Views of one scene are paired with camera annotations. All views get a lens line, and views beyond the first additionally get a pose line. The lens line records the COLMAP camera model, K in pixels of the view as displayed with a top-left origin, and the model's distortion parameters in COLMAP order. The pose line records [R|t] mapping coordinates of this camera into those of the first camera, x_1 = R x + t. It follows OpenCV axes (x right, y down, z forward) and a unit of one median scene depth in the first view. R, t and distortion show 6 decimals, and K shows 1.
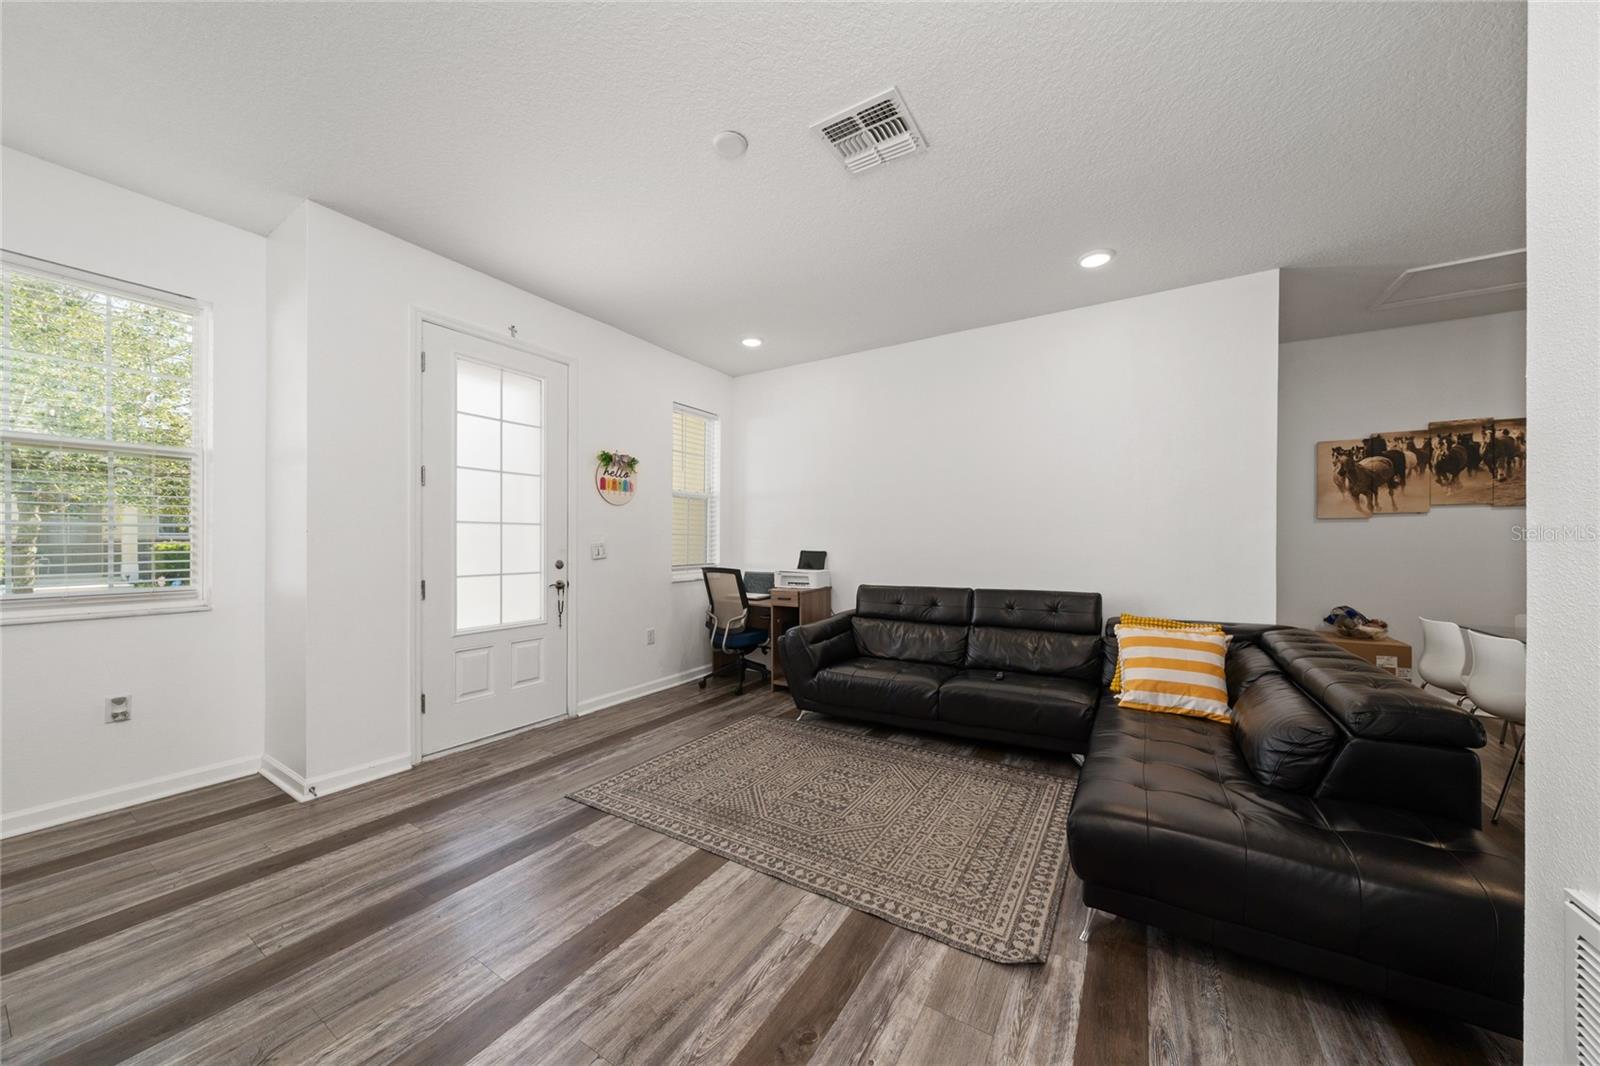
lens RADIAL K [[547.9, 0, 796.9], [0, 547.9, 544.5], [0, 0, 1]] dist [-0.001376, -0.000578]
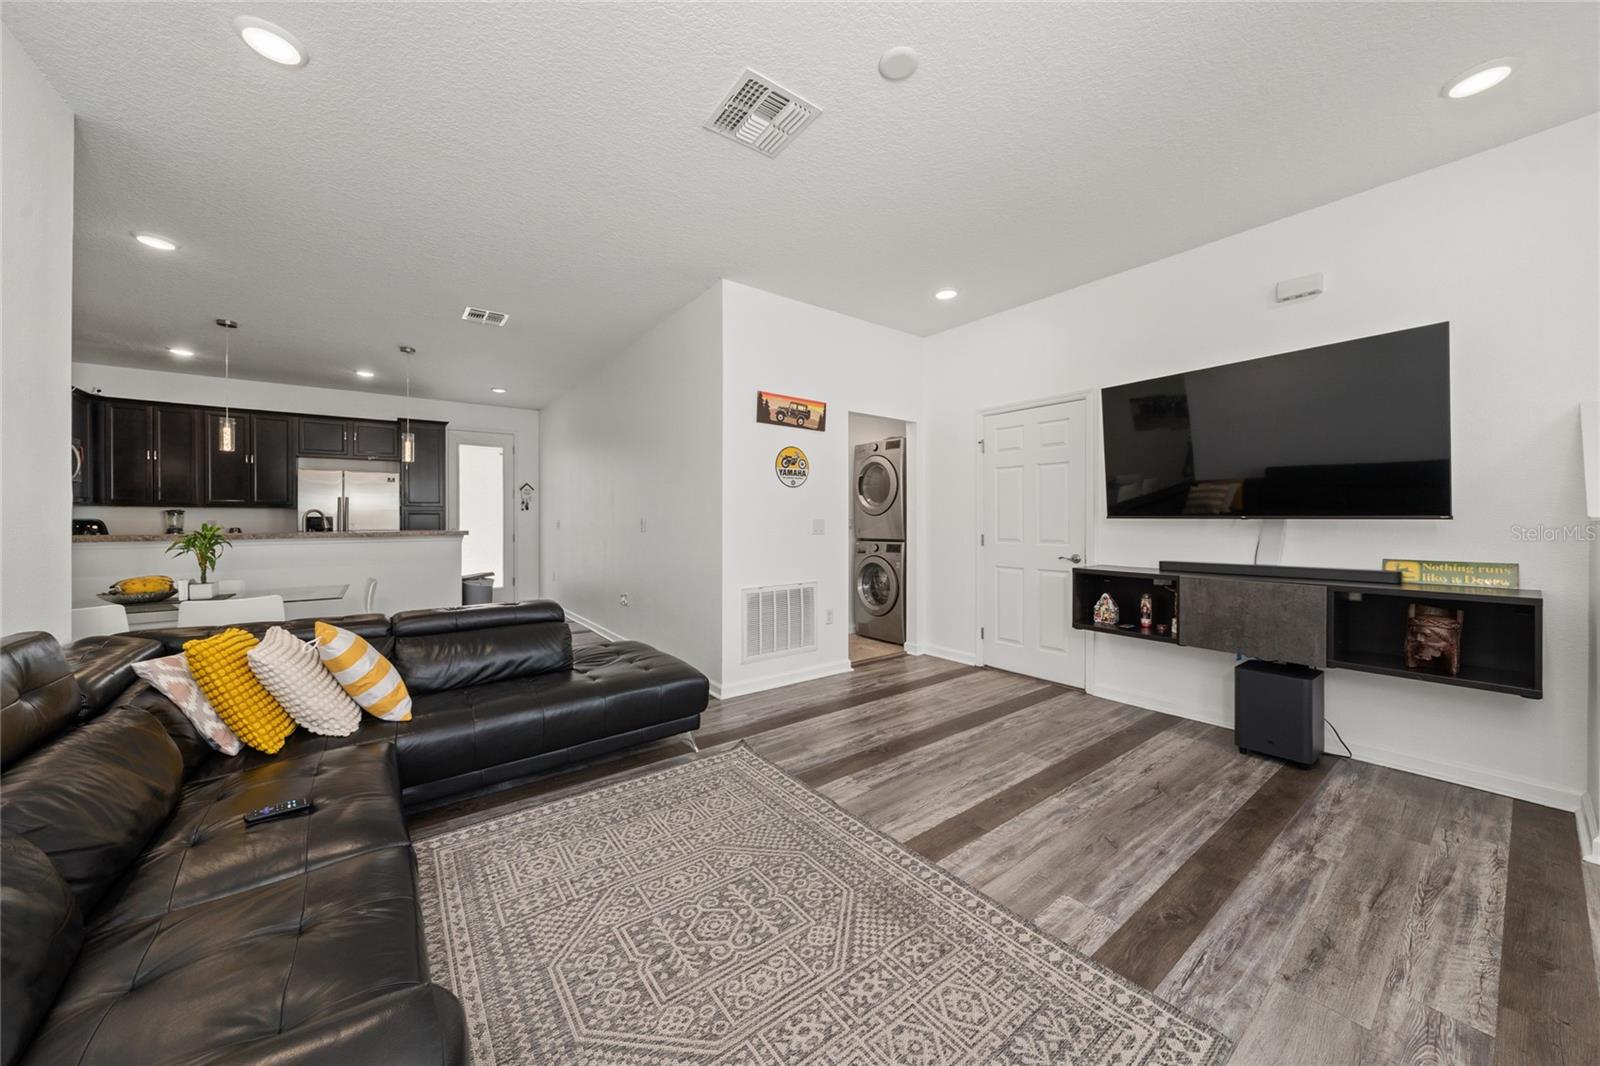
lens RADIAL K [[547.9, 0, 796.7], [0, 547.9, 523.0], [0, 0, 1]] dist [-0.001376, -0.000578]
pose [[-0.933080, -0.000818, 0.359668, -0.168522], [0.003549, 0.999928, 0.011483, -0.002232], [-0.359651, 0.011991, -0.933010, 1.110280]]
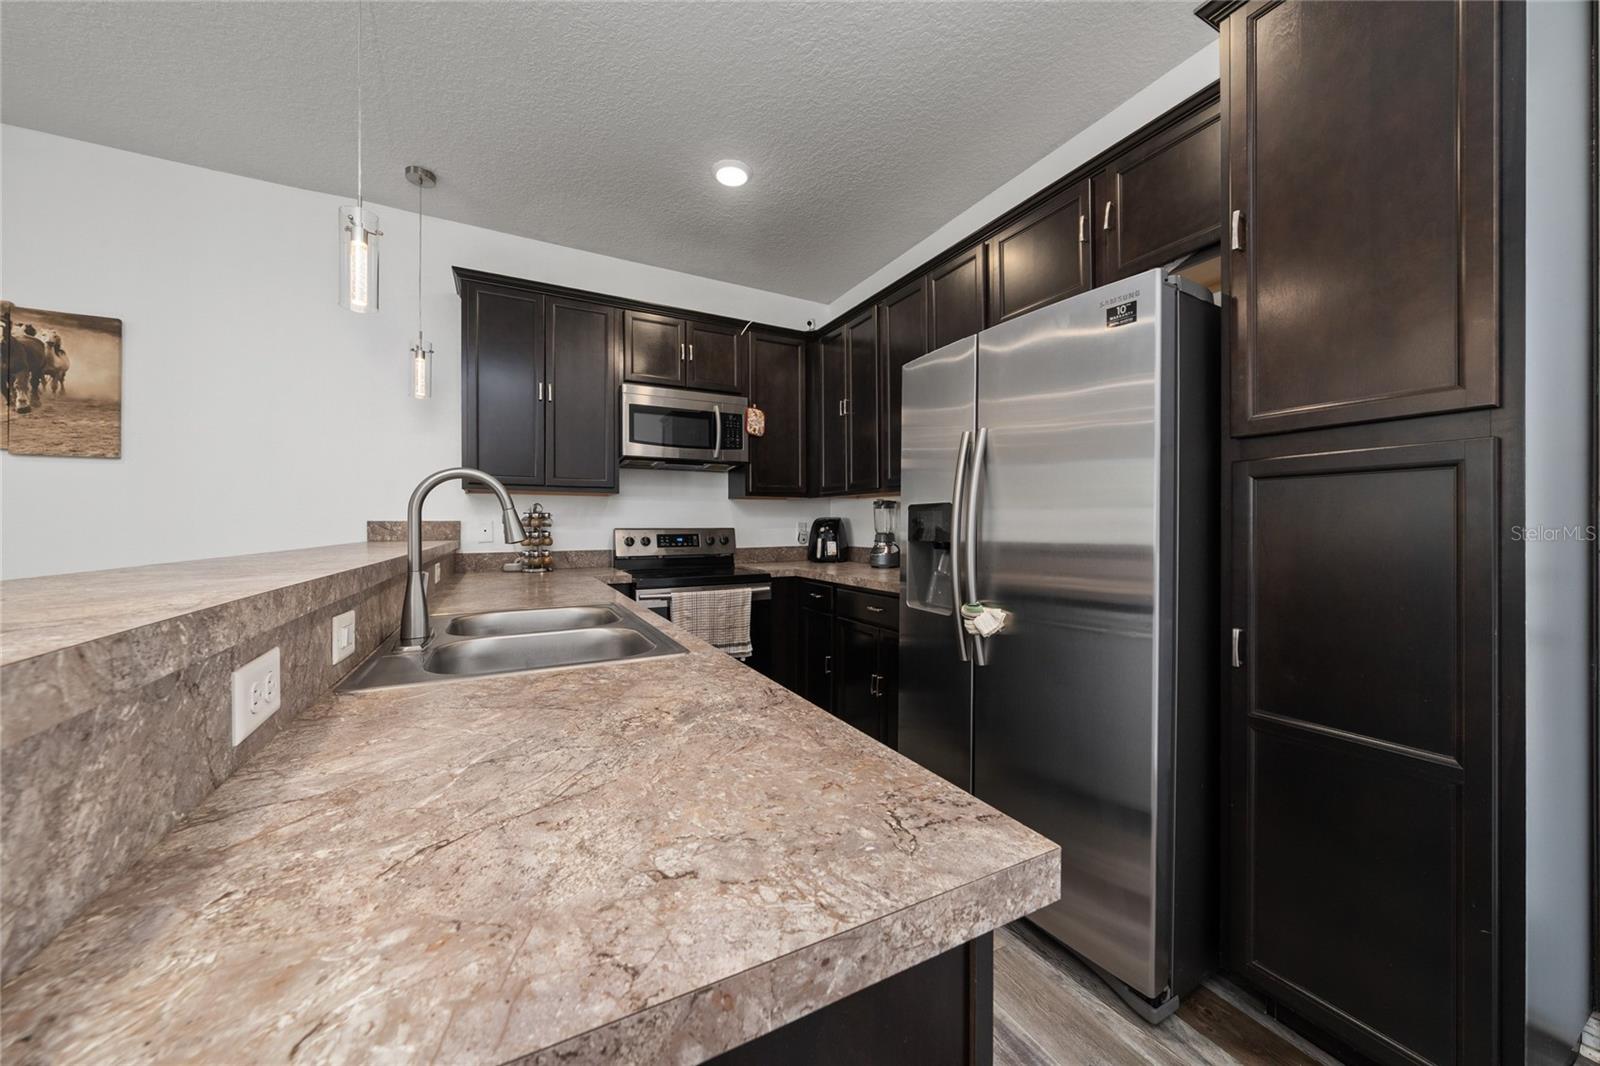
lens RADIAL K [[547.9, 0, 807.3], [0, 547.9, 526.5], [0, 0, 1]] dist [-0.001376, -0.000578]
pose [[0.505271, -0.003982, 0.862952, 1.230684], [0.005568, 0.999984, 0.001355, 0.012174], [-0.862943, 0.004120, 0.505285, -0.031237]]
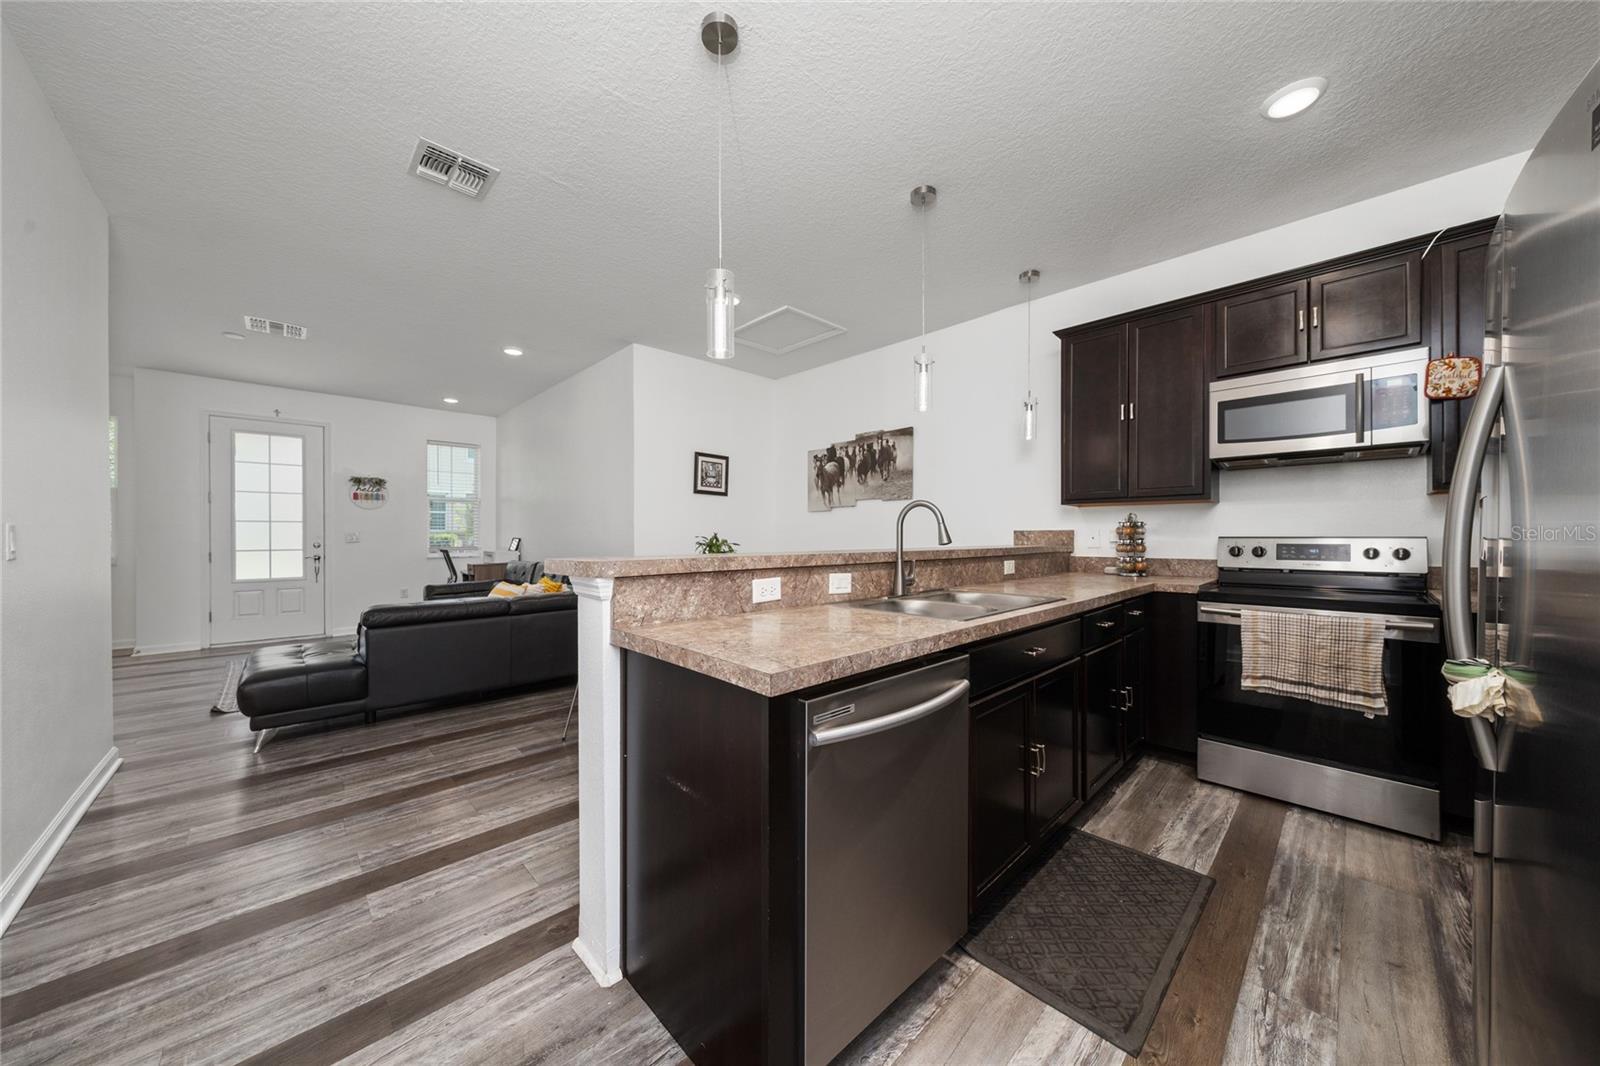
lens RADIAL K [[547.9, 0, 802.1], [0, 547.9, 535.7], [0, 0, 1]] dist [-0.001376, -0.000578]
pose [[0.969558, -0.002682, -0.244847, 1.436593], [0.002287, 0.999996, -0.001896, 0.013421], [0.244851, 0.001278, 0.969560, -0.271942]]
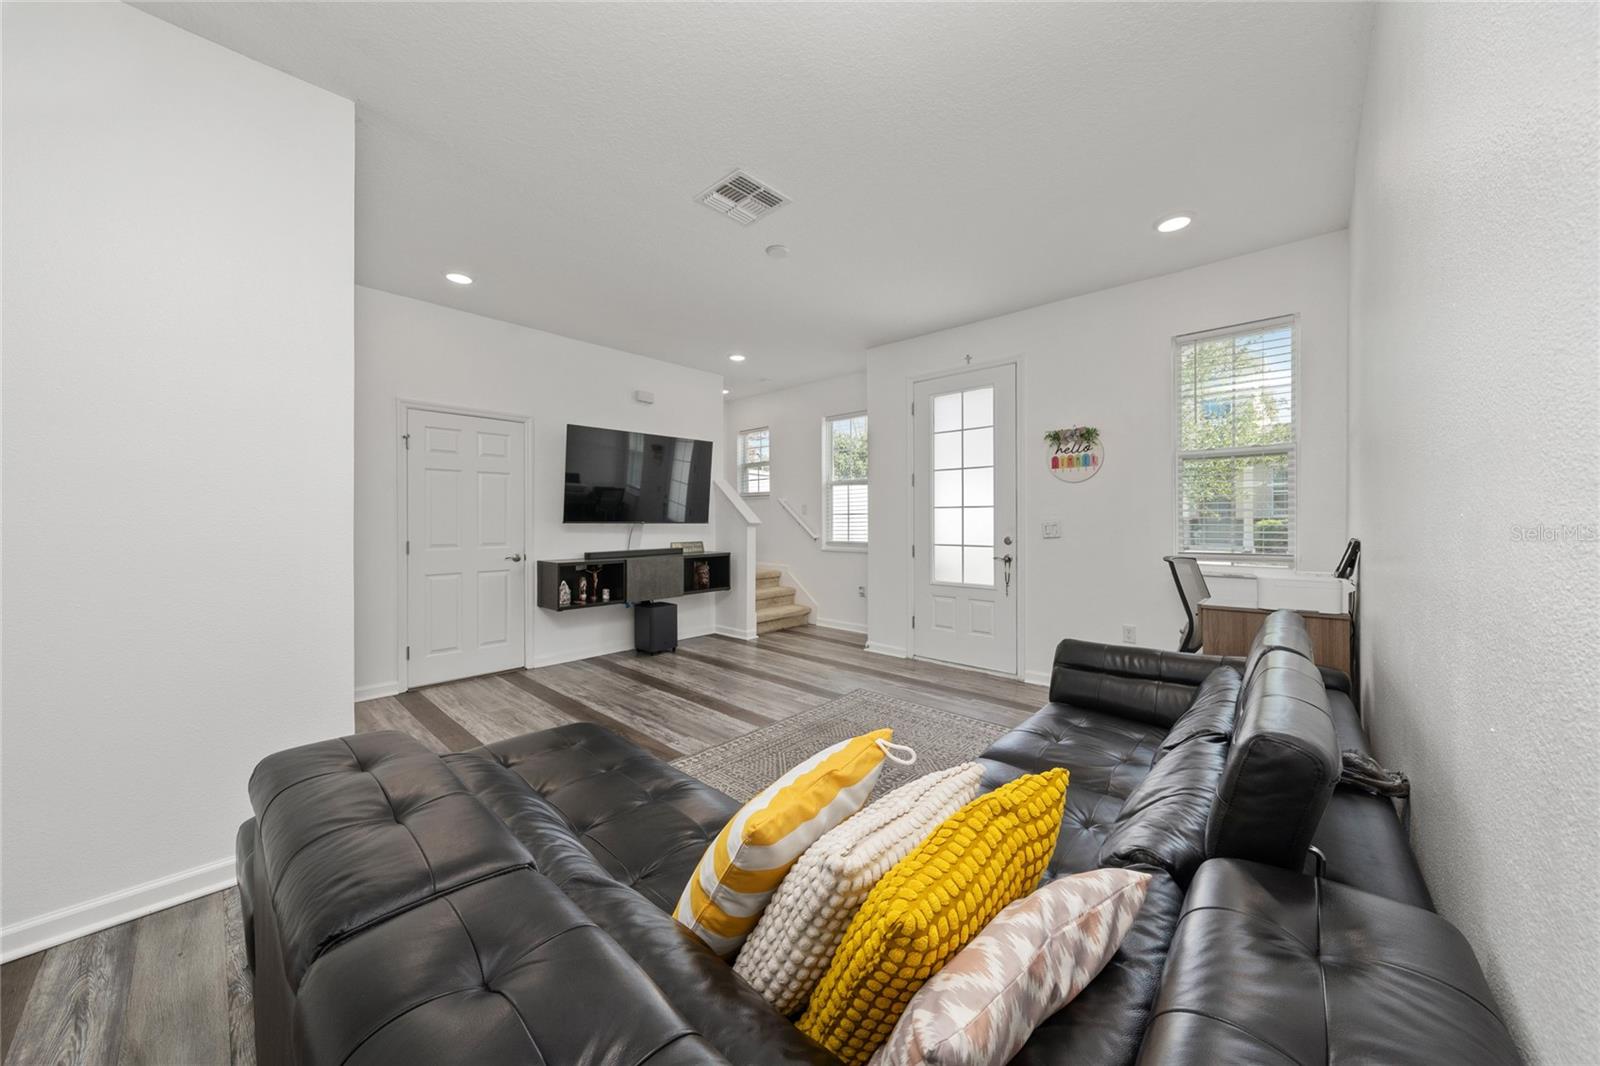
lens RADIAL K [[547.9, 0, 795.4], [0, 547.9, 520.0], [0, 0, 1]] dist [-0.001376, -0.000578]
pose [[-0.191354, -0.003717, -0.981514, 0.775571], [-0.003487, 0.999989, -0.003107, -0.001693], [0.981515, 0.002828, -0.191365, 0.783885]]
